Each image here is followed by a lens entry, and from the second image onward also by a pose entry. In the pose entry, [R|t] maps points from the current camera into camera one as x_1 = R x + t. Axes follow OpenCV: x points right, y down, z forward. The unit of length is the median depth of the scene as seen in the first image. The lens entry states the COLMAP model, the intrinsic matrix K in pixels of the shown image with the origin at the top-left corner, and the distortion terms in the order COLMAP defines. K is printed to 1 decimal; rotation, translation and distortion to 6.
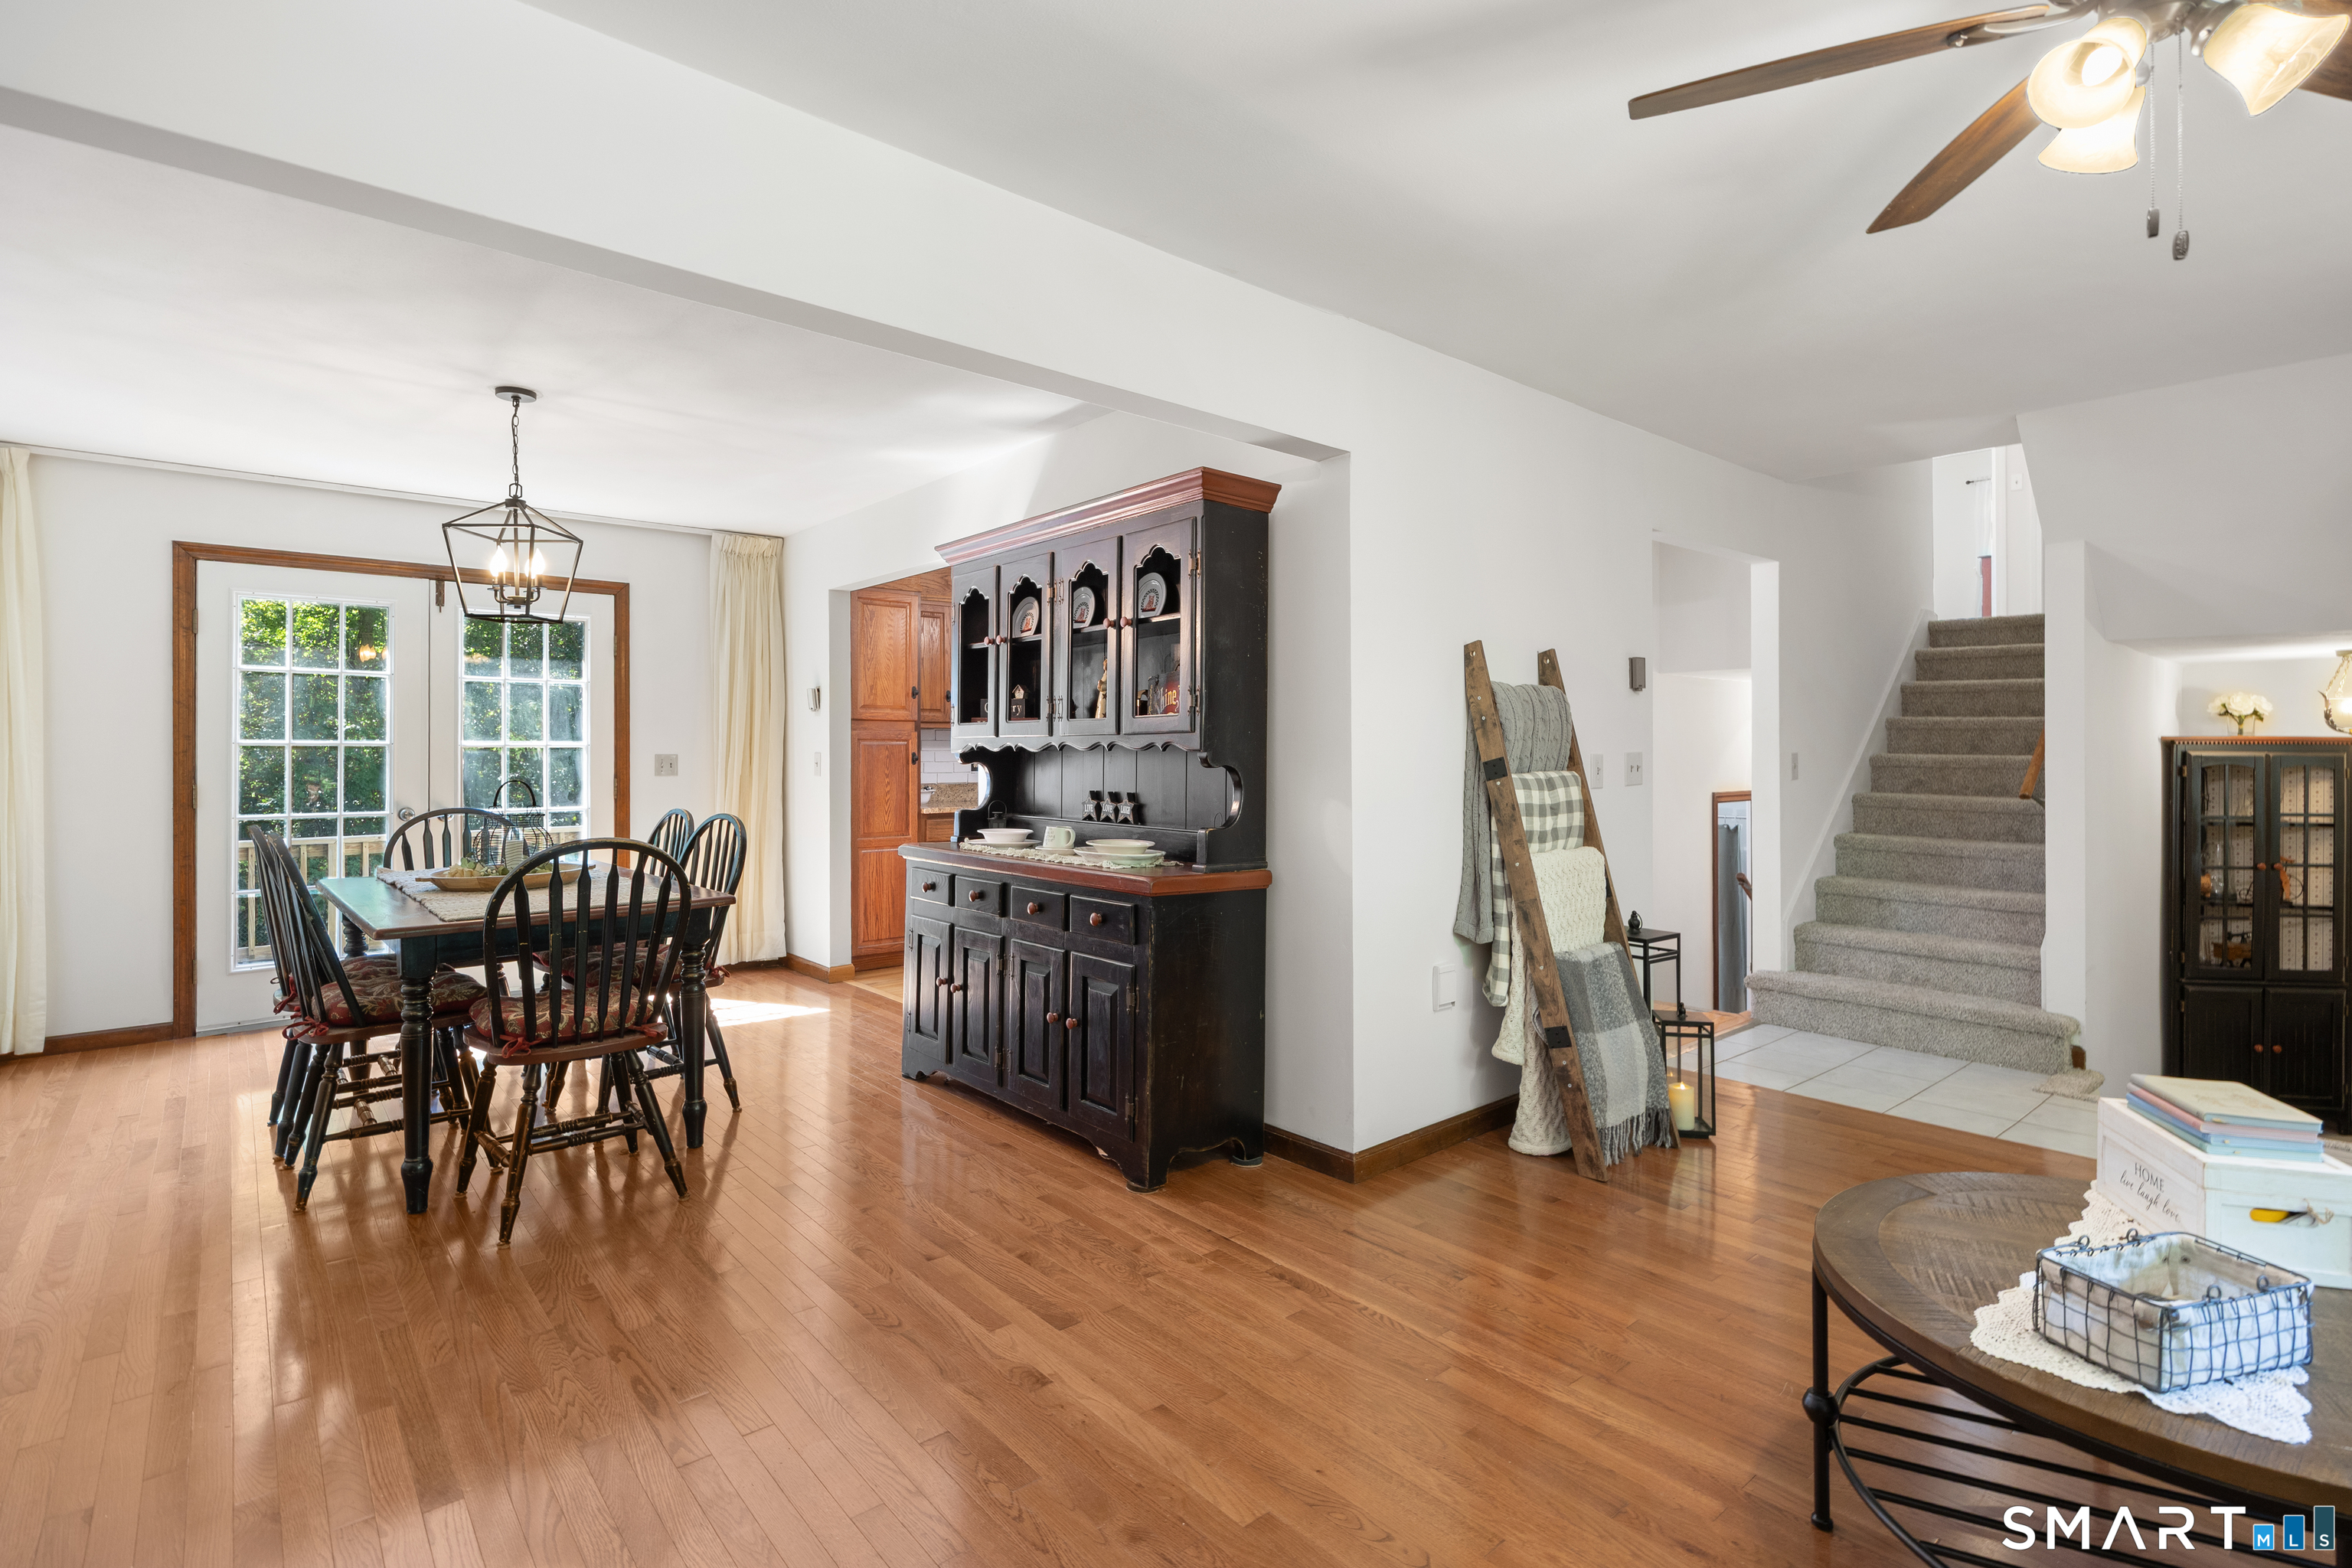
lens RADIAL K [[1126.6, 0, 1173.9], [0, 1126.6, 736.4], [0, 0, 1]] dist [0.000140, -0.000060]
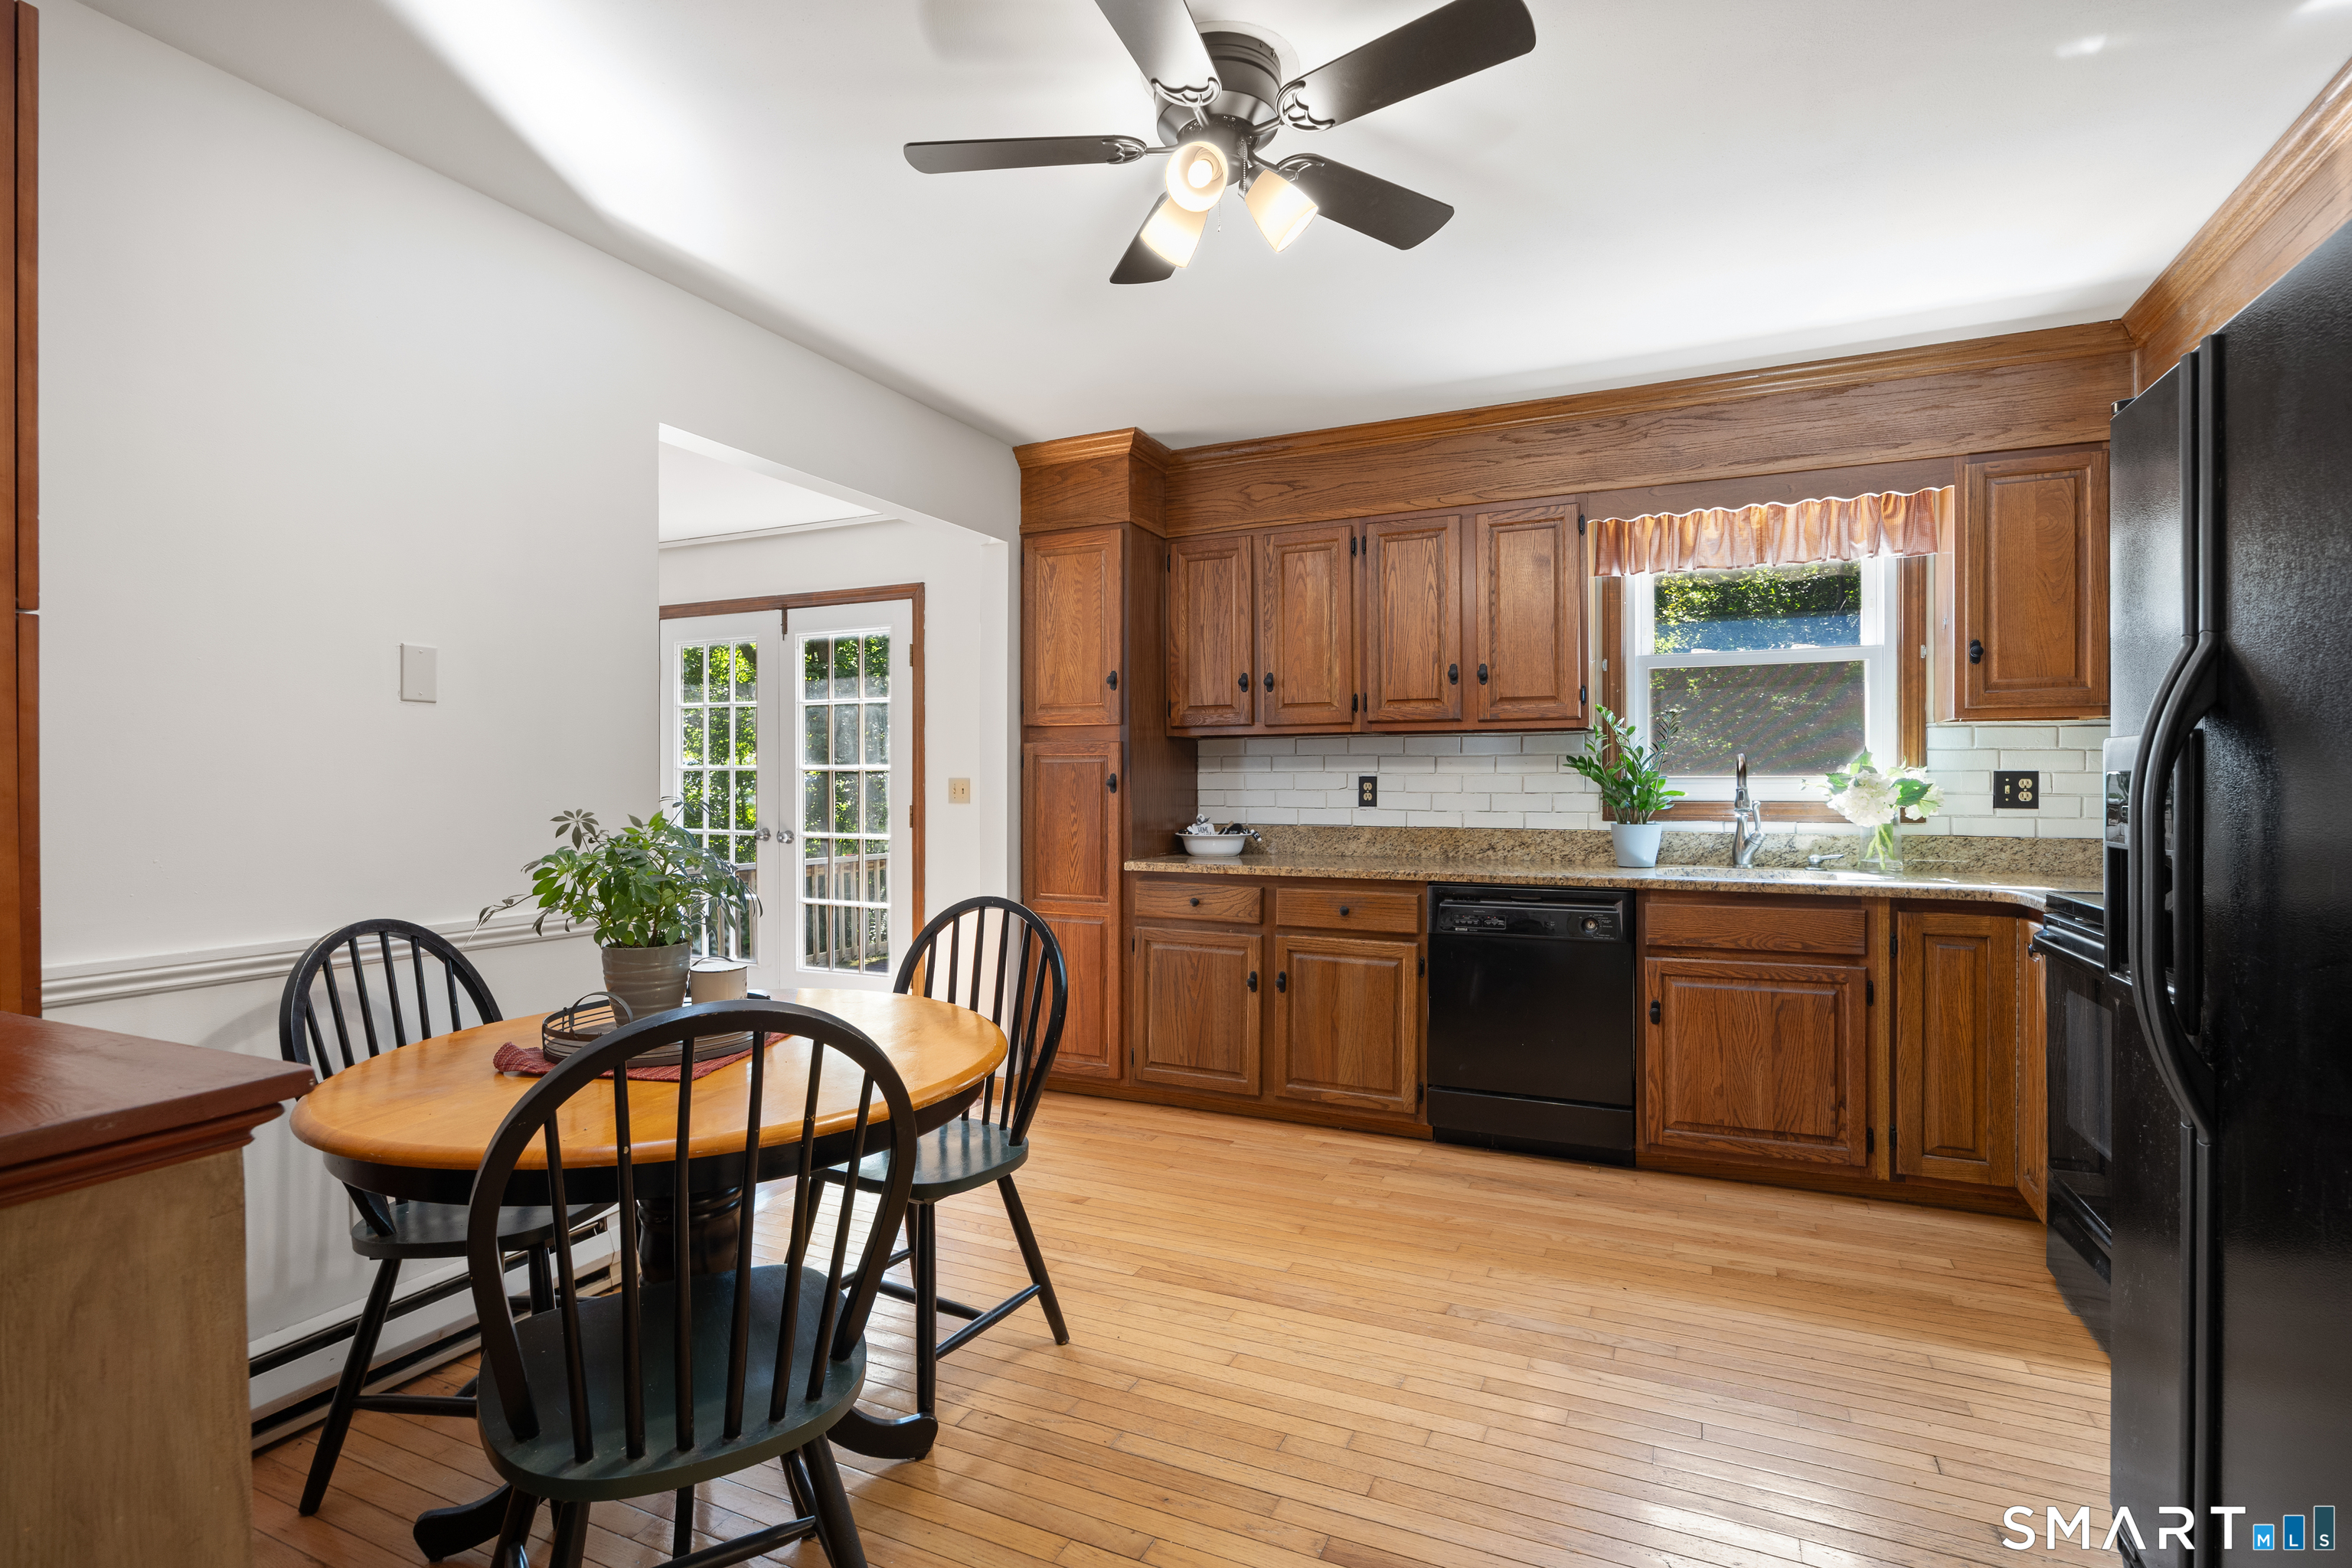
lens RADIAL K [[1140.0, 0, 1175.0], [0, 1140.0, 776.9], [0, 0, 1]] dist [-0.002673, -0.000216]
pose [[0.401572, -0.006240, -0.915806, 0.579023], [0.011206, 0.999935, -0.001900, 0.026912], [0.915759, -0.009500, 0.401616, 1.184945]]
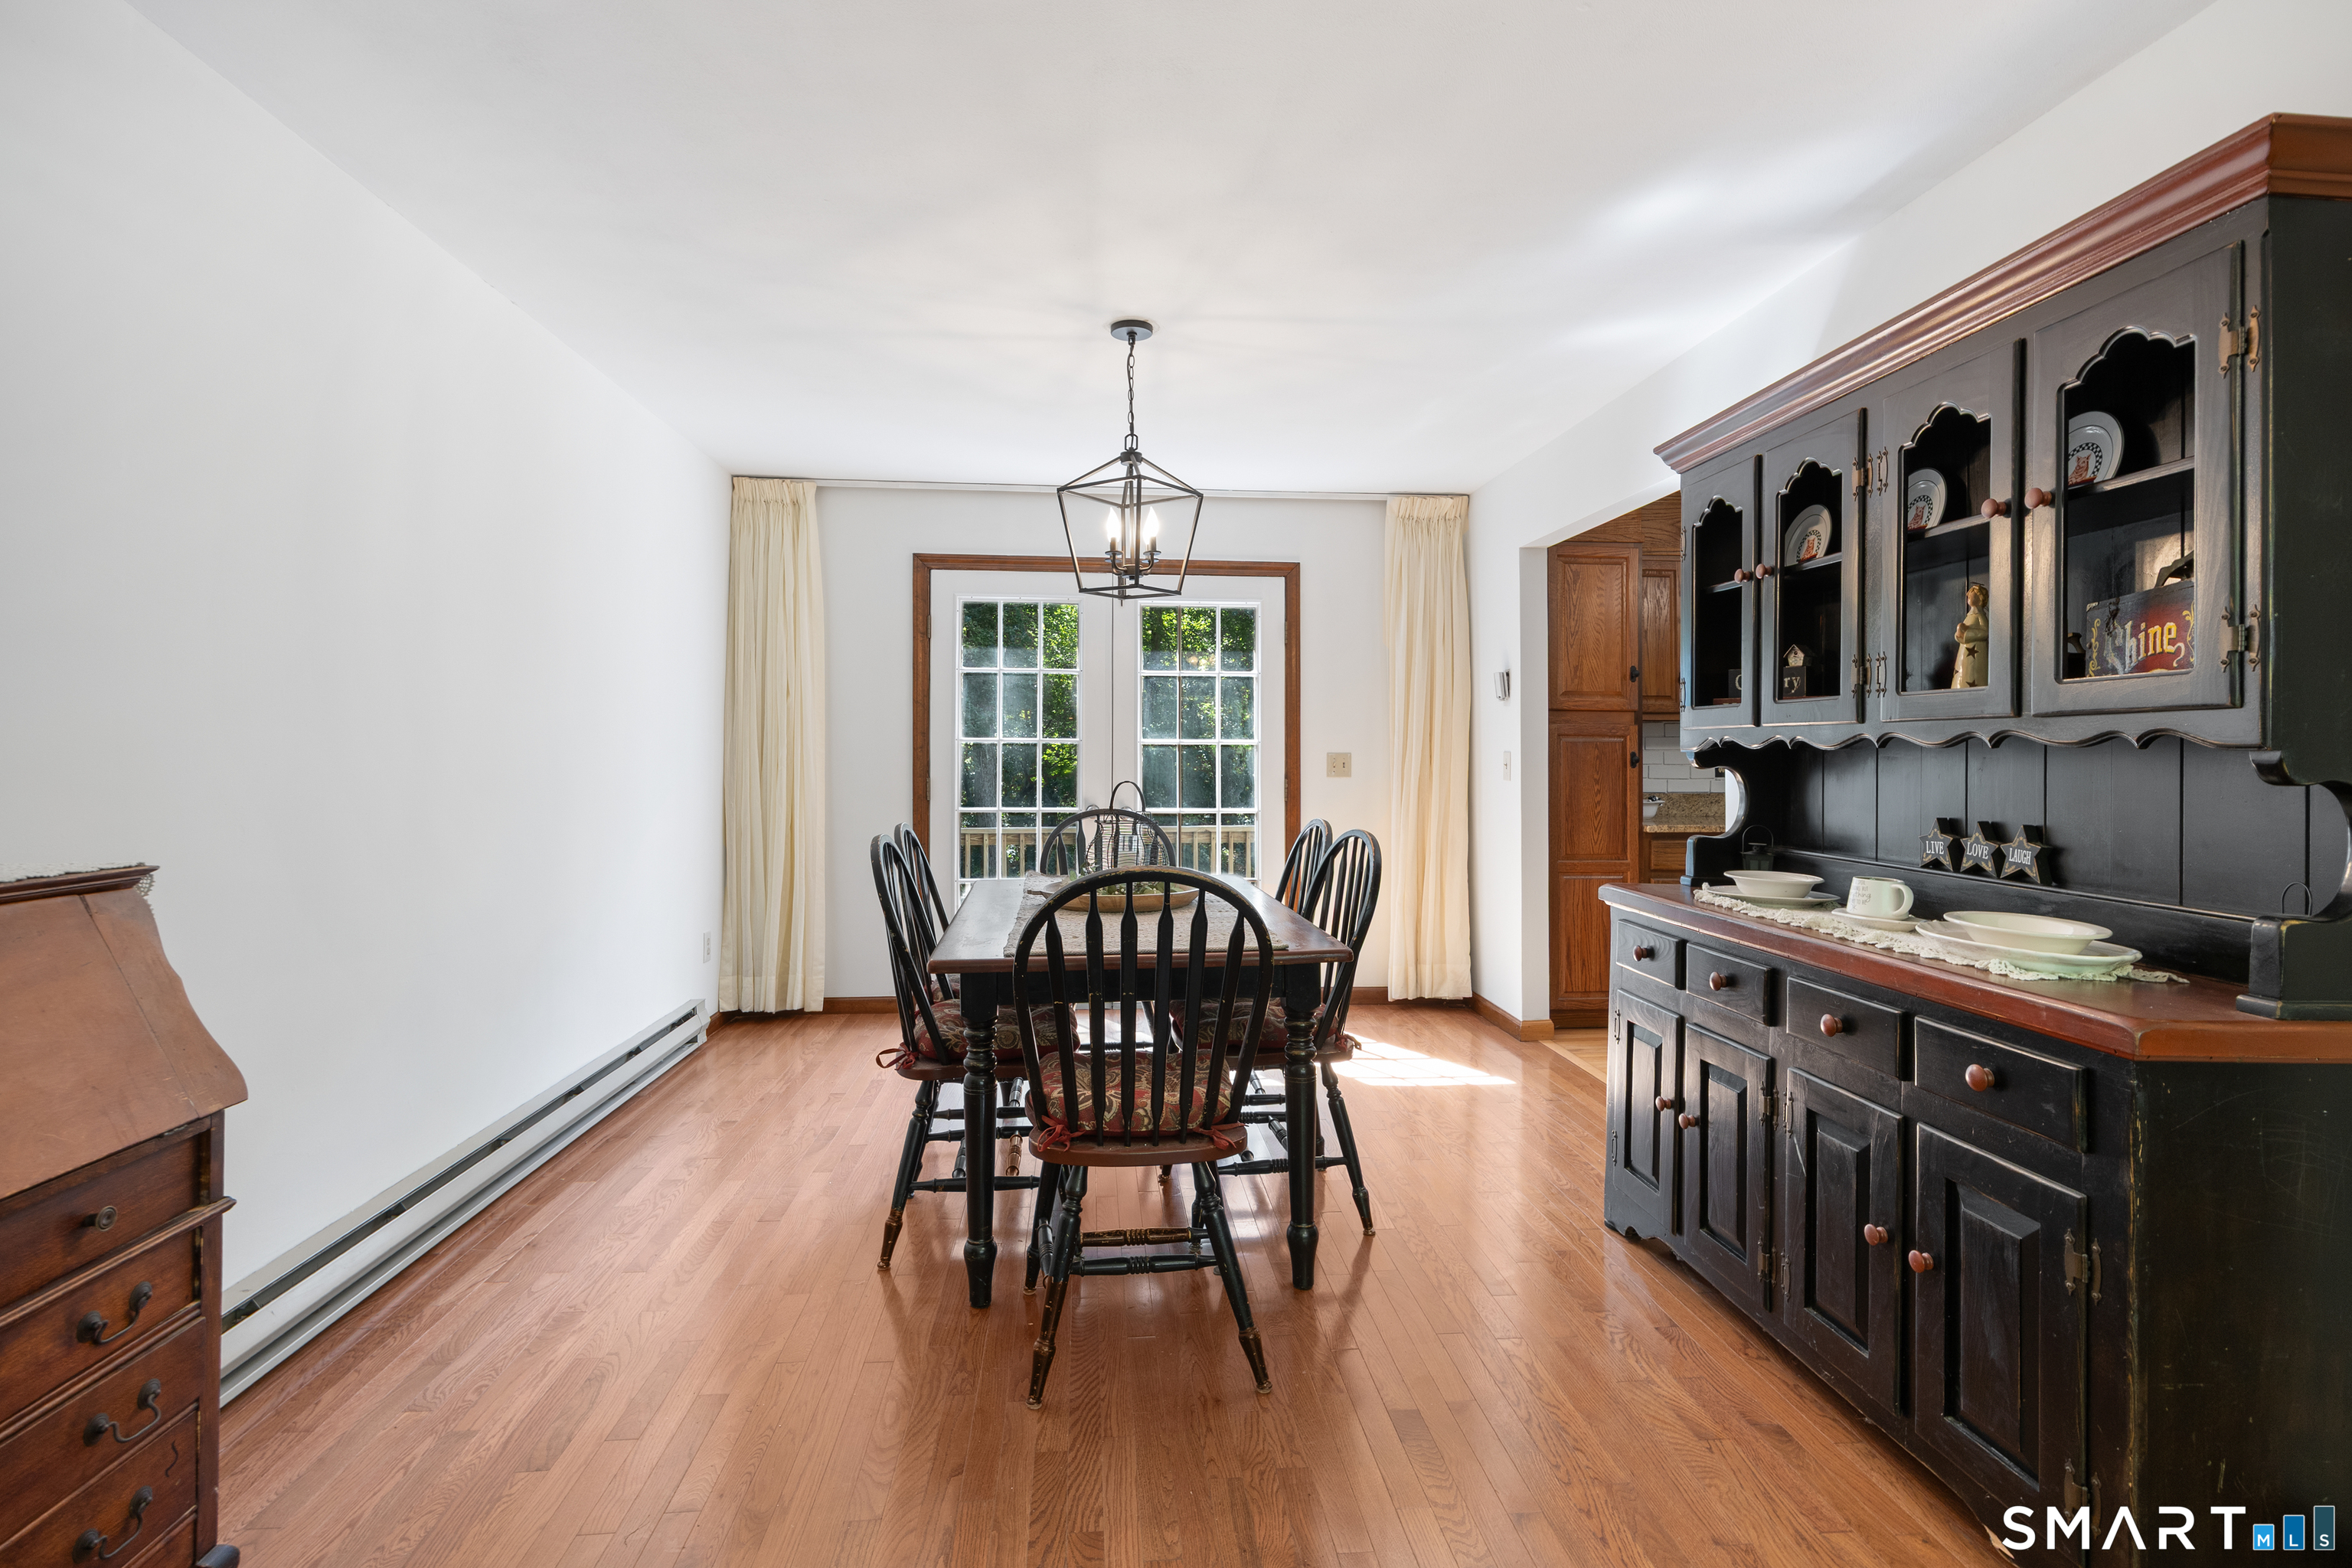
lens RADIAL K [[1126.6, 0, 1173.9], [0, 1126.6, 736.4], [0, 0, 1]] dist [0.000140, -0.000060]
pose [[0.809993, -0.003184, -0.586430, -0.052868], [0.002550, 0.999995, -0.001907, 0.006652], [0.586433, 0.000049, 0.809997, 0.302831]]
